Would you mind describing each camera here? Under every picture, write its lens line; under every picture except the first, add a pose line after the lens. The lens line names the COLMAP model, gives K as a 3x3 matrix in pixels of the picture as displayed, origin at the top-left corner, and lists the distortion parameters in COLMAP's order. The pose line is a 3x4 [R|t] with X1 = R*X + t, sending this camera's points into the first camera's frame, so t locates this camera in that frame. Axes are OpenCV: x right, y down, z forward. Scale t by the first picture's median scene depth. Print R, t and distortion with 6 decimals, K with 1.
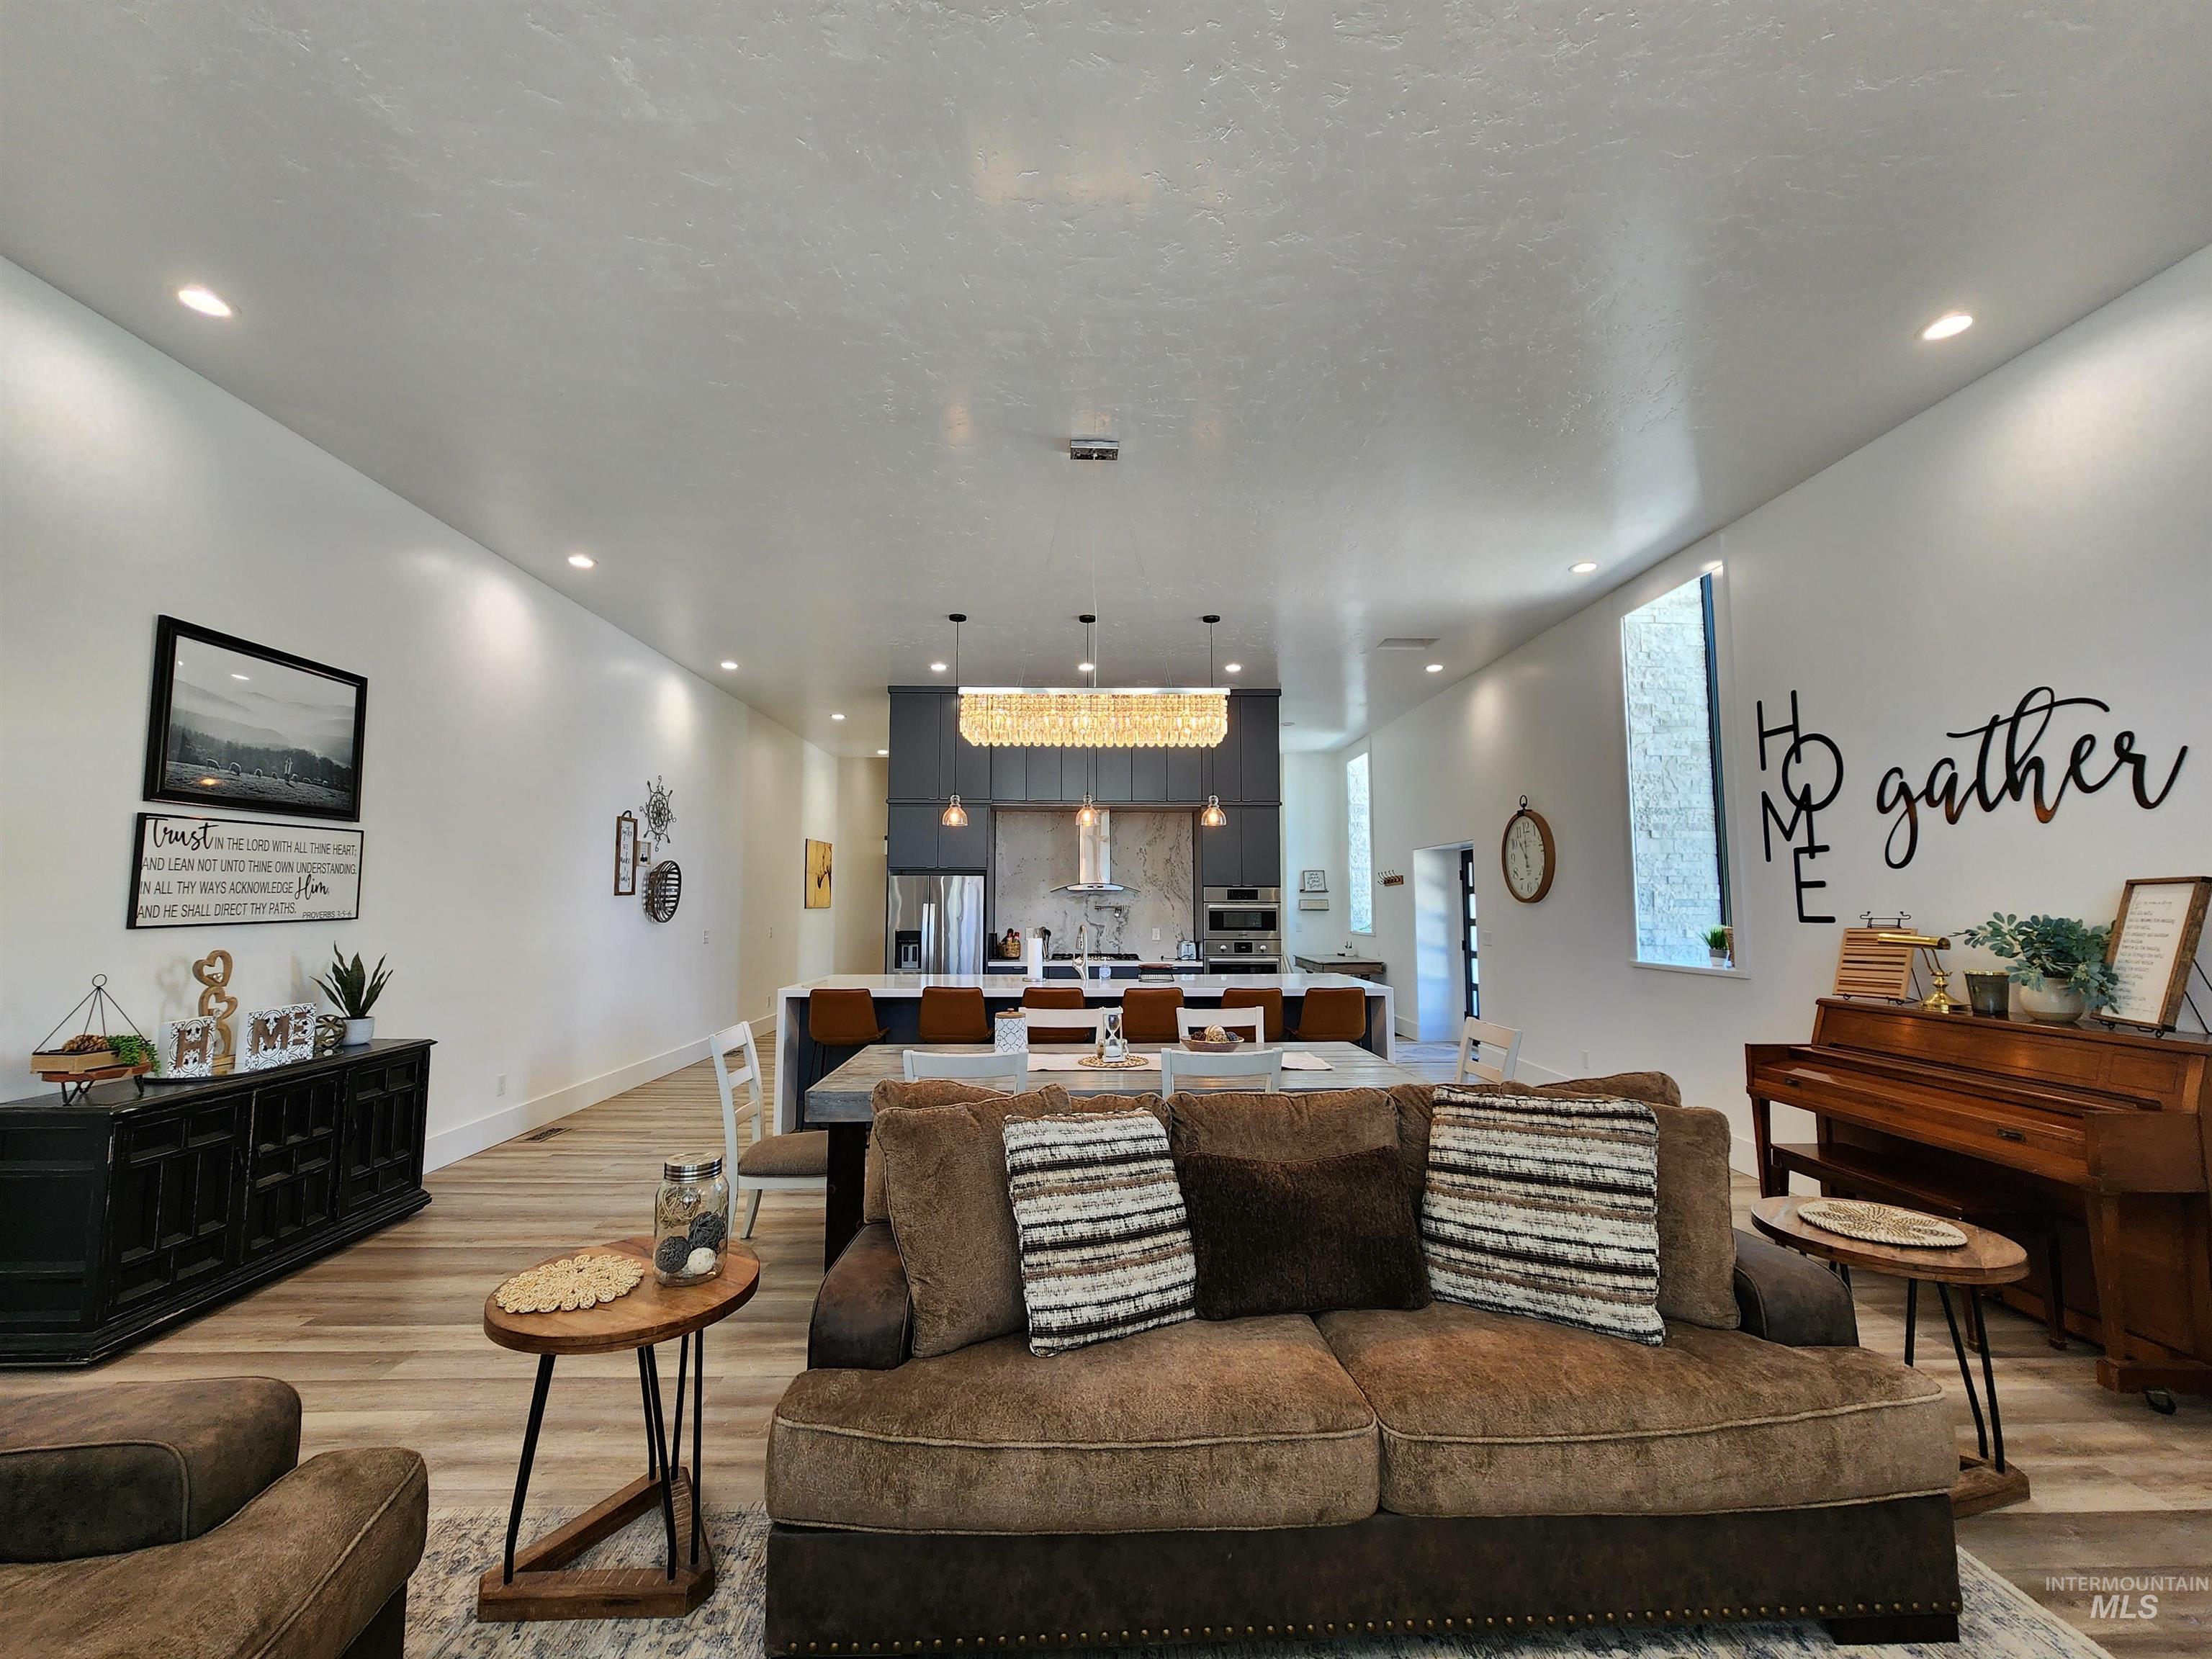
lens RADIAL K [[909.0, 0, 1103.8], [0, 909.0, 826.8], [0, 0, 1]] dist [-0.001238, 0.000845]
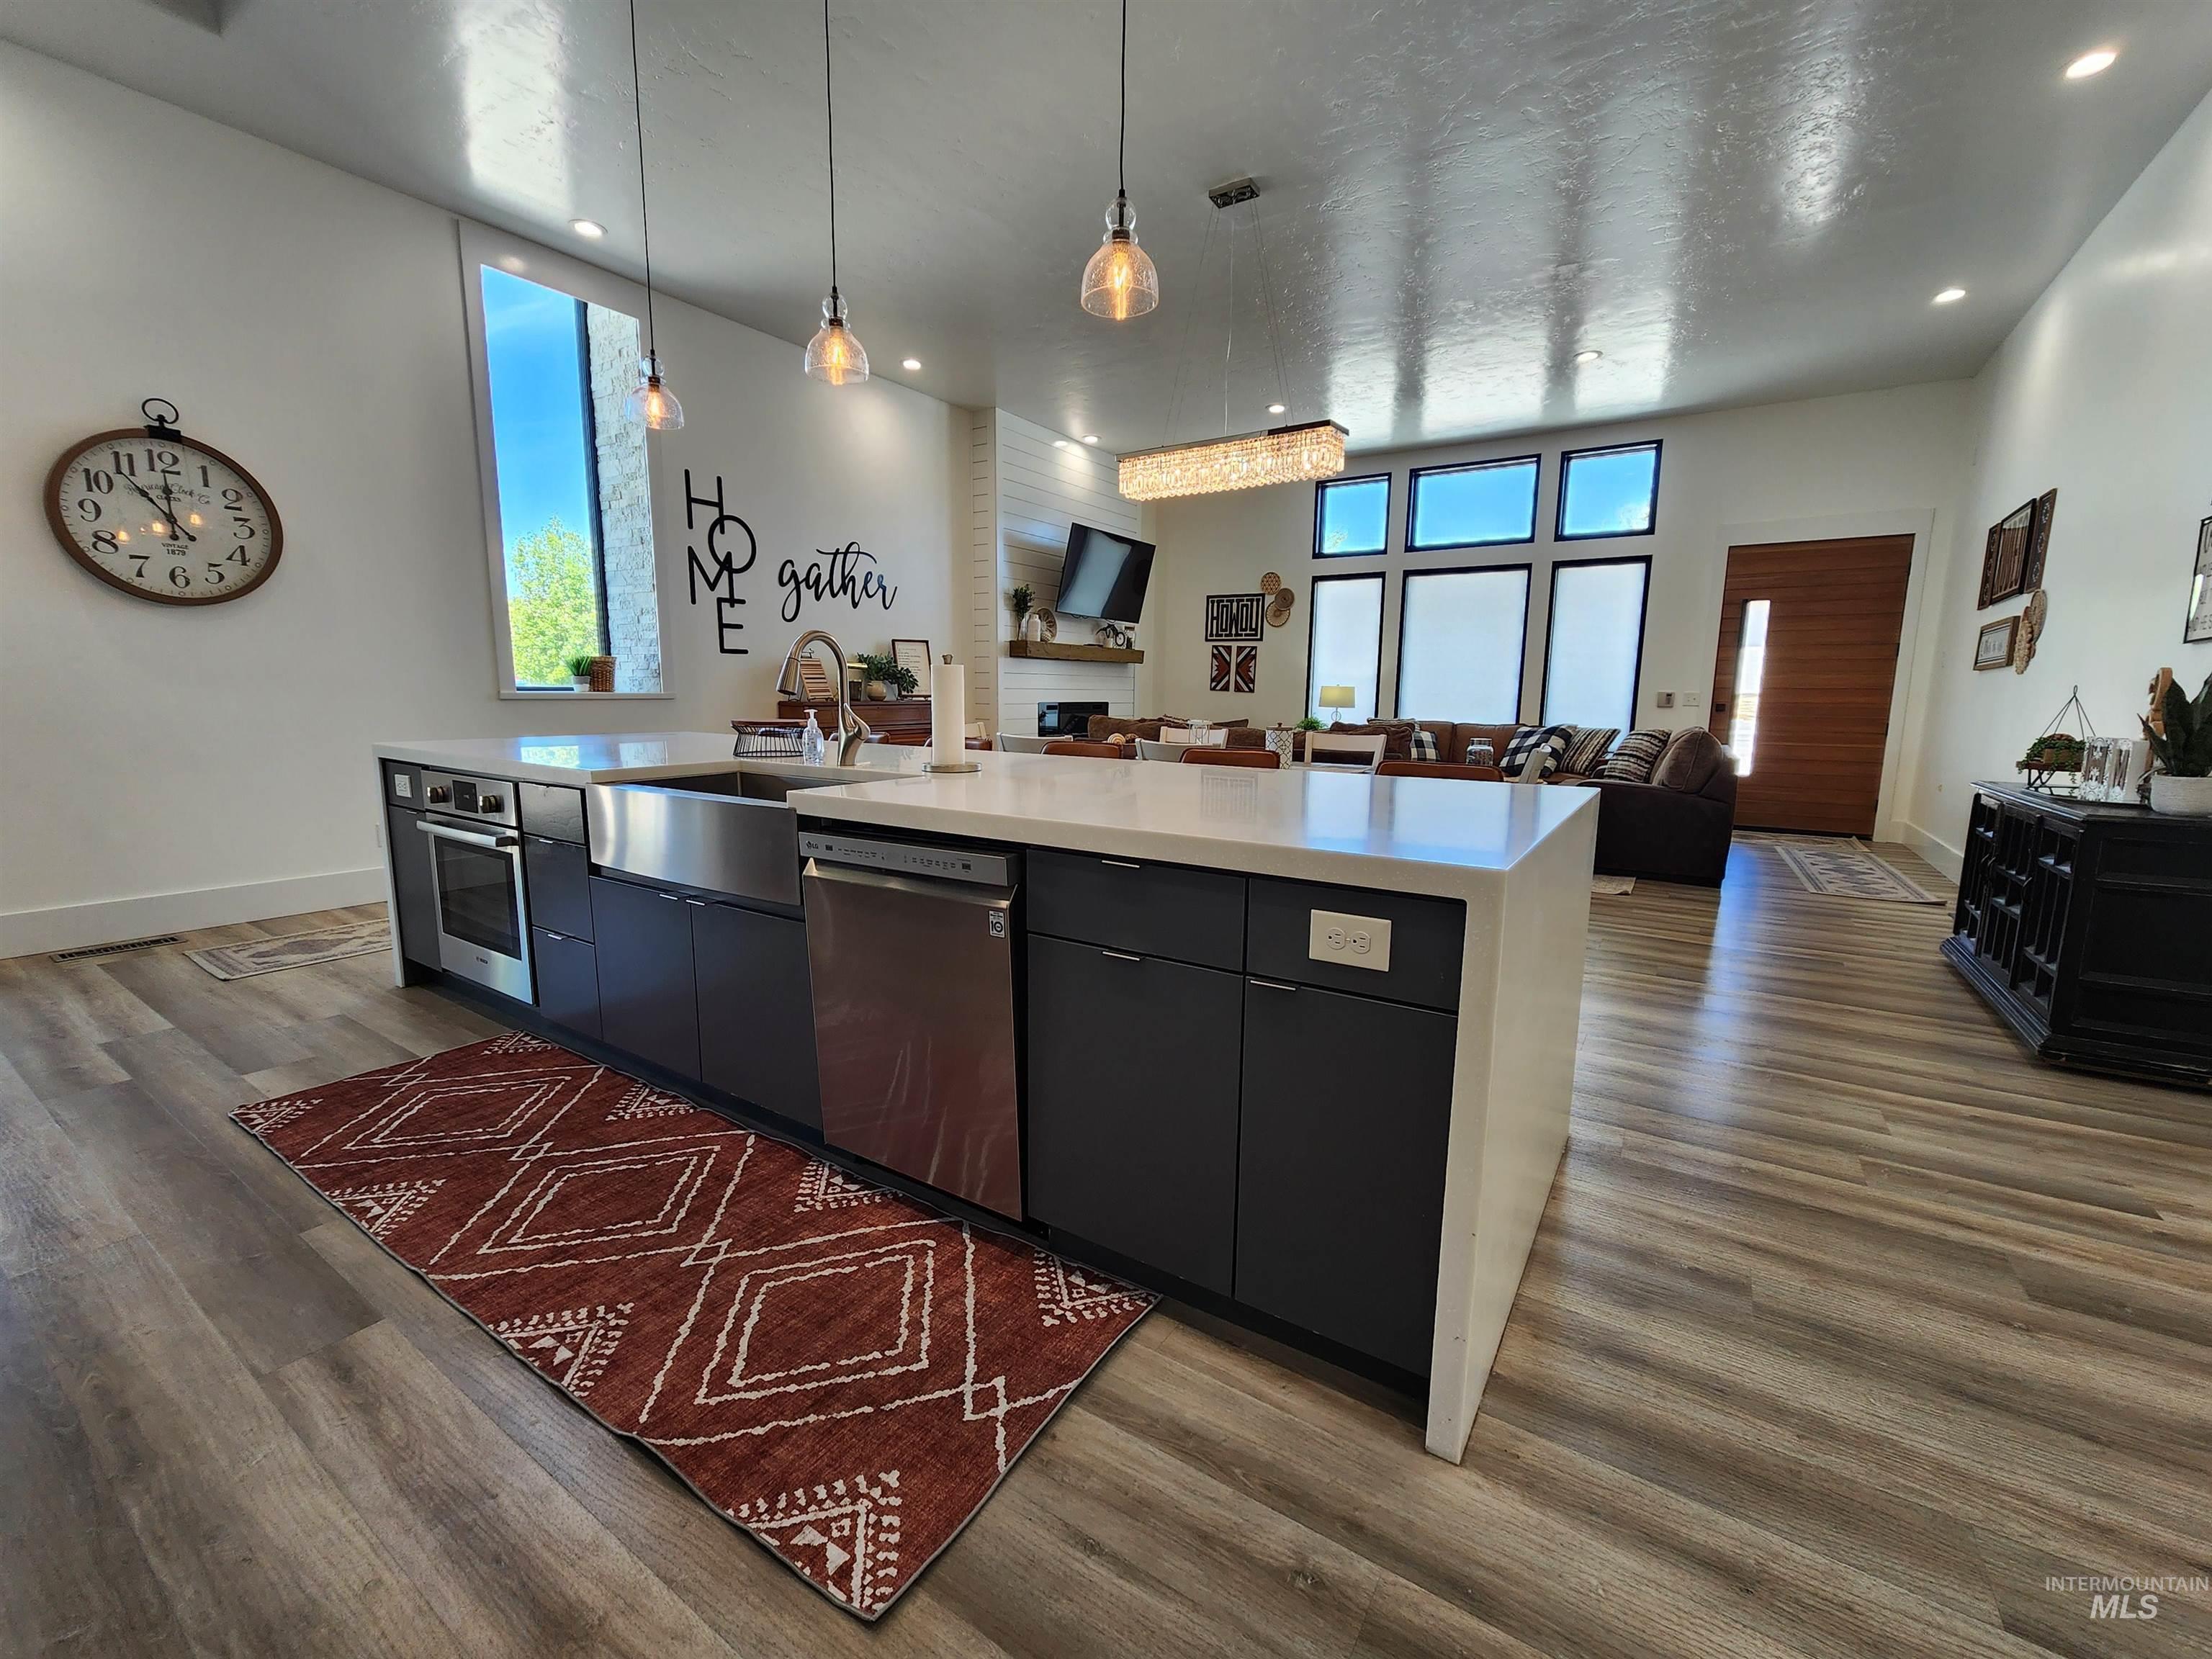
lens RADIAL K [[909.0, 0, 1099.3], [0, 909.0, 830.5], [0, 0, 1]] dist [-0.001238, 0.000845]
pose [[-0.816333, -0.098895, 0.569052, -0.506558], [-0.061975, 0.994542, 0.083933, 0.220784], [-0.574246, 0.033250, -0.818007, 1.802581]]
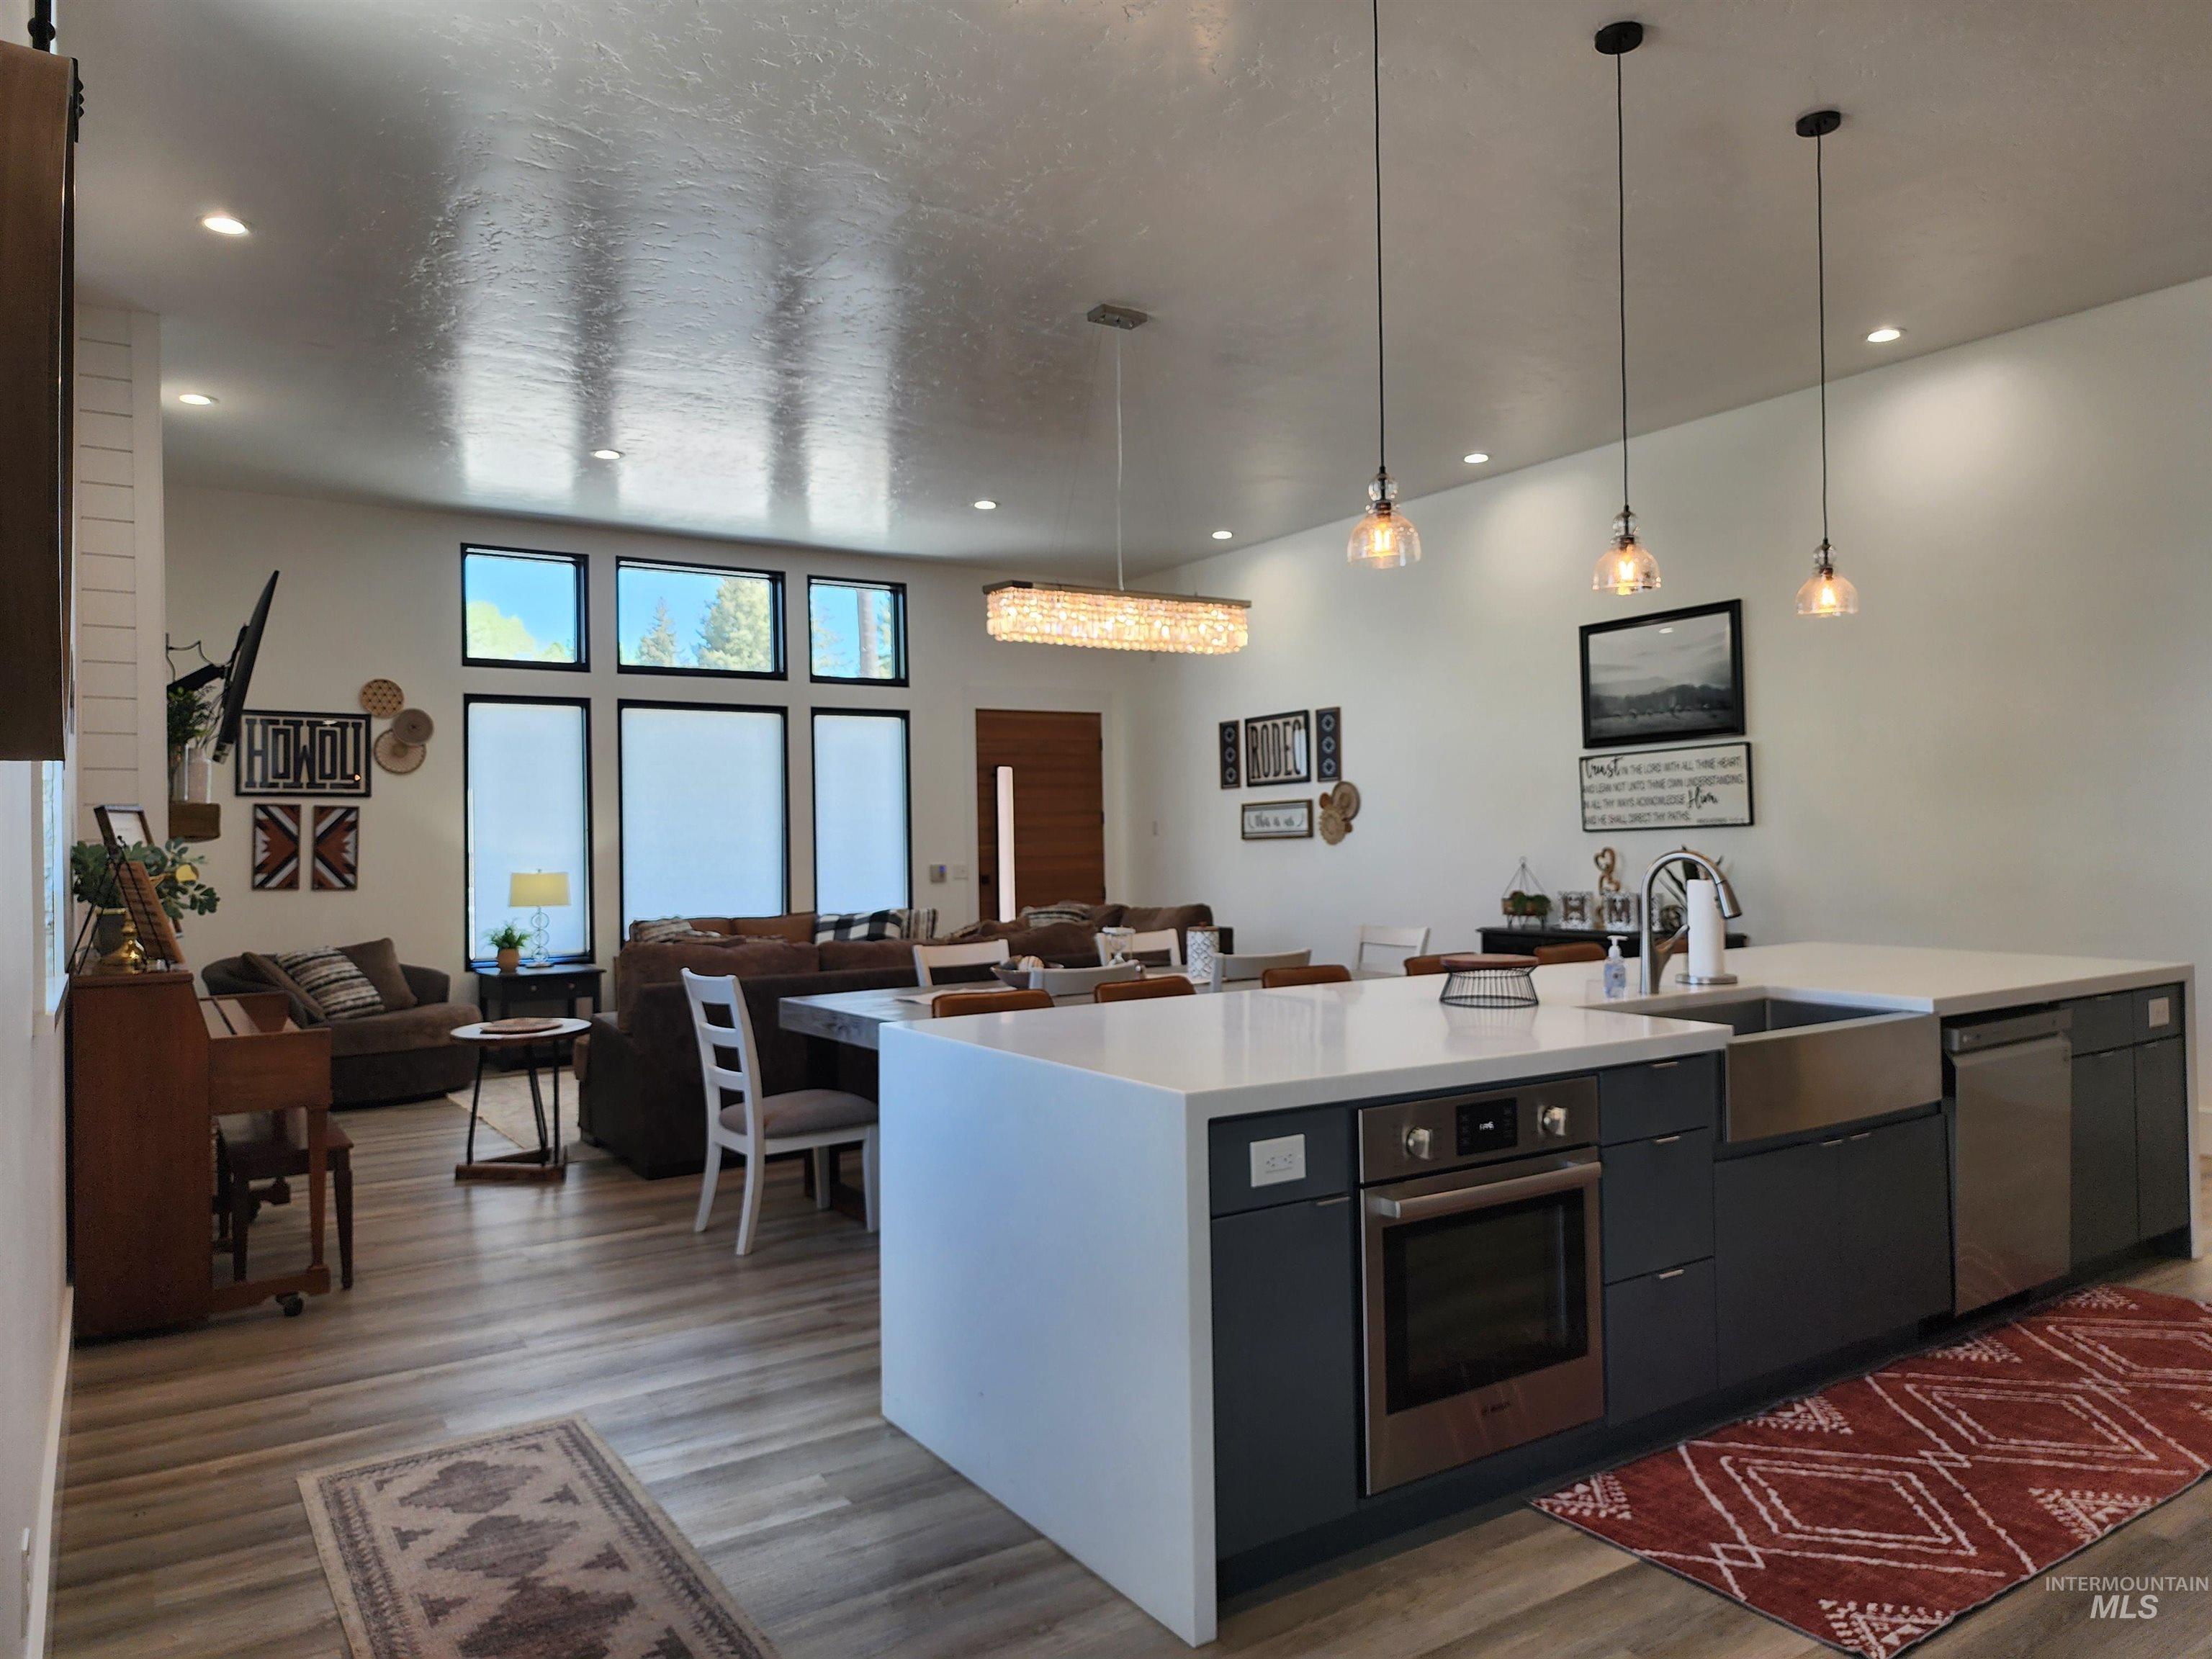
lens RADIAL K [[1494.8, 0, 1122.9], [0, 1494.8, 823.6], [0, 0, 1]] dist [0.046977, -0.034791]
pose [[-0.847433, 0.009043, -0.530826, 0.710438], [0.062854, 0.994532, -0.083400, 0.192261], [0.527169, -0.104040, -0.843367, 2.010635]]
